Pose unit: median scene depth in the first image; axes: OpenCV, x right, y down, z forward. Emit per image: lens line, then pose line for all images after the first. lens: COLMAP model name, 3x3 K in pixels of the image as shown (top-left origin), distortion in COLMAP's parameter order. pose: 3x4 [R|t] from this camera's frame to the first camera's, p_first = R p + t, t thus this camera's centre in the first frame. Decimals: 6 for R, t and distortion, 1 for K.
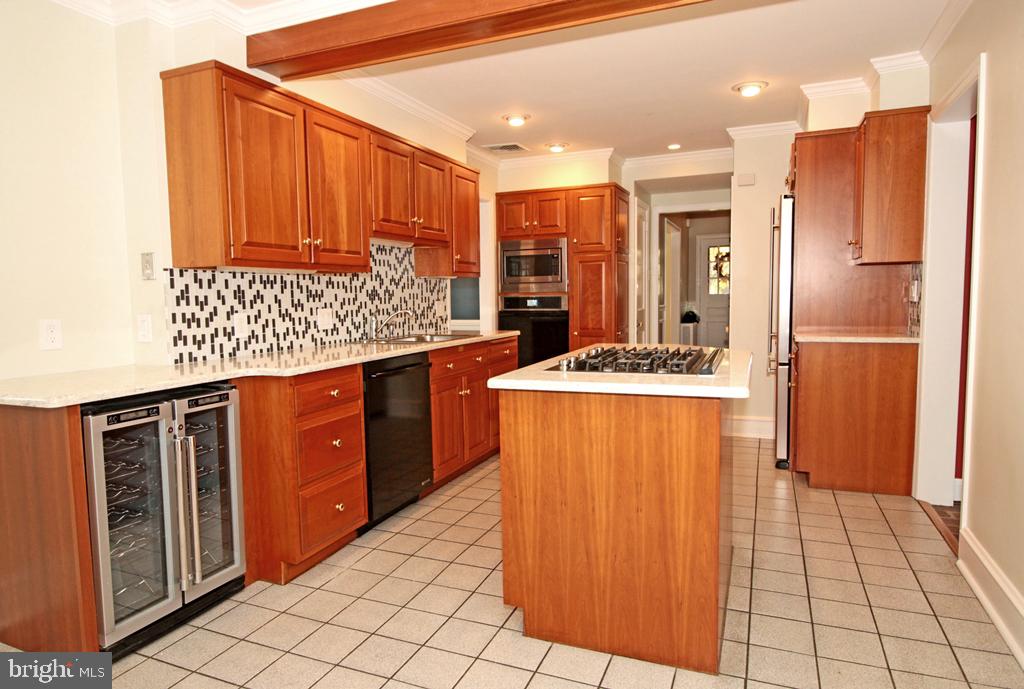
lens RADIAL K [[643.4, 0, 504.4], [0, 643.4, 345.1], [0, 0, 1]] dist [0.032266, -0.000589]
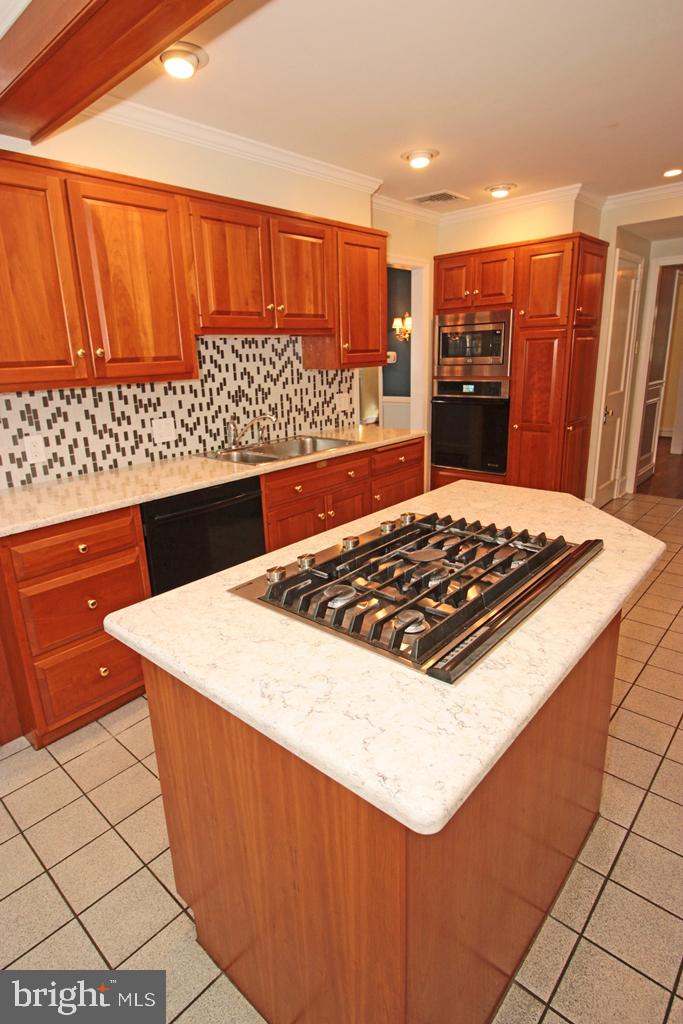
lens RADIAL K [[553.1, 0, 335.6], [0, 553.1, 502.6], [0, 0, 1]] dist [0.010456, -0.006722]
pose [[0.940956, 0.075719, -0.329953, 0.207581], [-0.009335, 0.980098, 0.198296, -0.095620], [0.338401, -0.183508, 0.922935, 0.344098]]
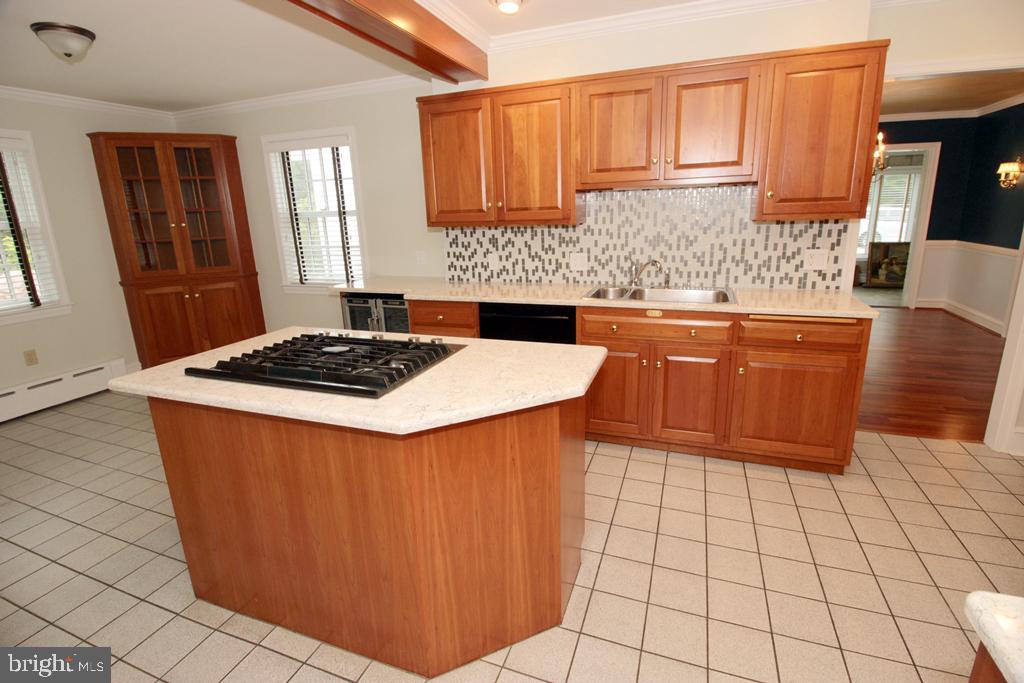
lens RADIAL K [[475.8, 0, 512.2], [0, 475.8, 328.1], [0, 0, 1]] dist [-0.004637, -0.006754]
pose [[0.027924, 0.252521, -0.967188, 0.585177], [-0.048055, 0.966786, 0.251028, -0.133979], [0.998454, 0.039469, 0.039132, 0.837309]]
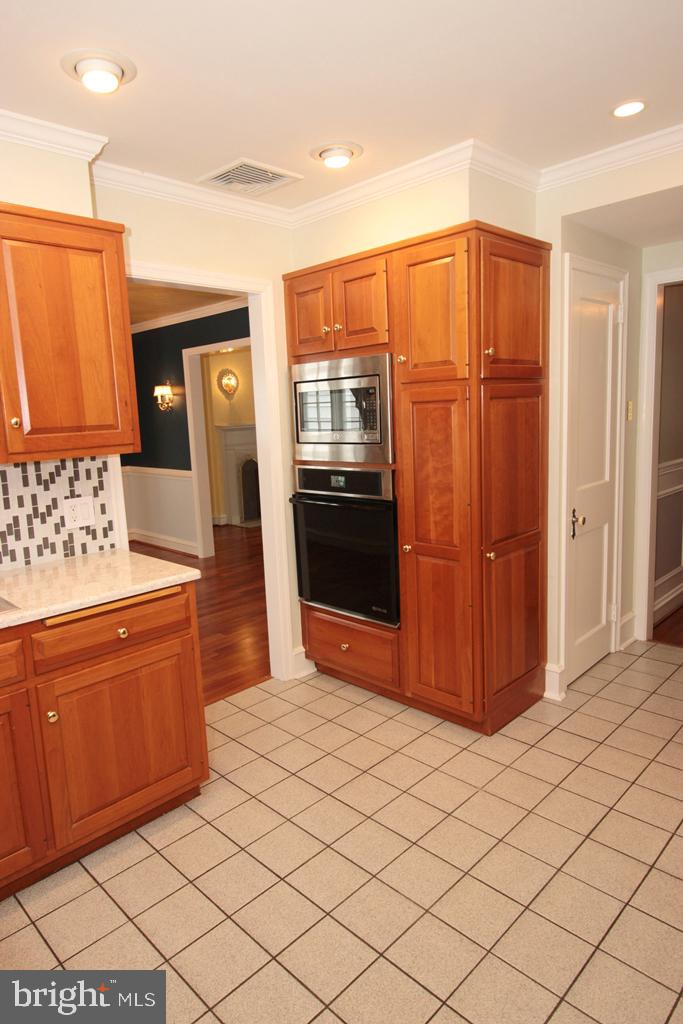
lens RADIAL K [[633.3, 0, 332.9], [0, 633.3, 505.4], [0, 0, 1]] dist [0.004429, 0.002459]
pose [[0.920358, 0.036120, -0.389405, 0.378574], [-0.002734, 0.996296, 0.085952, -0.141499], [0.391067, -0.078042, 0.917047, 0.814130]]
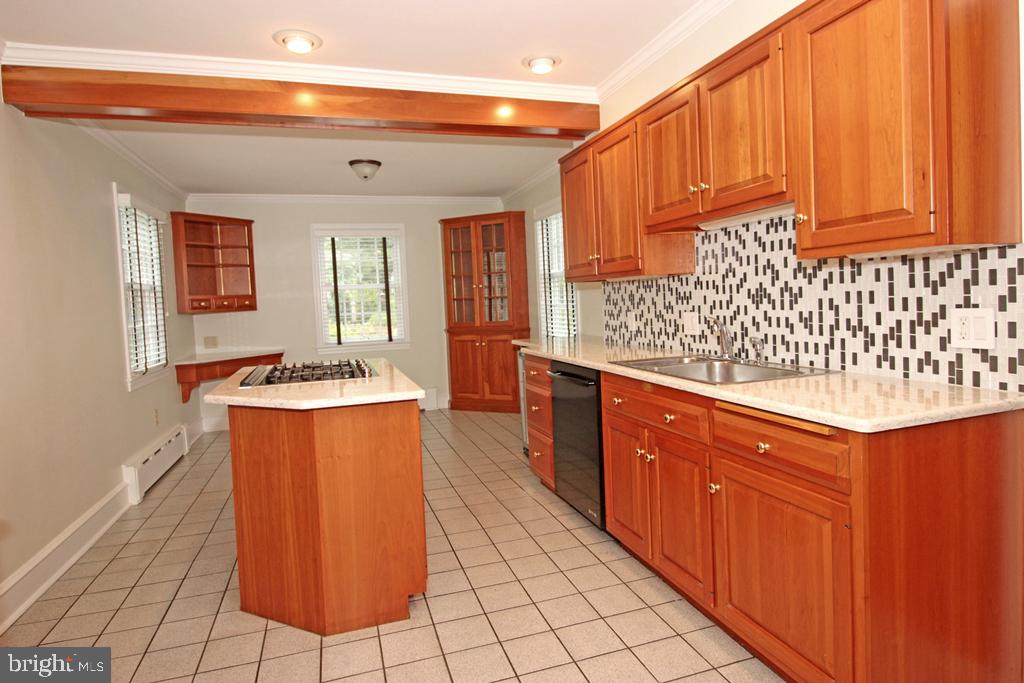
lens RADIAL K [[580.4, 0, 511.8], [0, 580.4, 326.2], [0, 0, 1]] dist [0.001166, -0.004494]
pose [[-0.764814, 0.081216, -0.639111, 0.432280], [0.006765, 0.992980, 0.118089, -0.133062], [0.644215, 0.085993, -0.759995, 1.439738]]
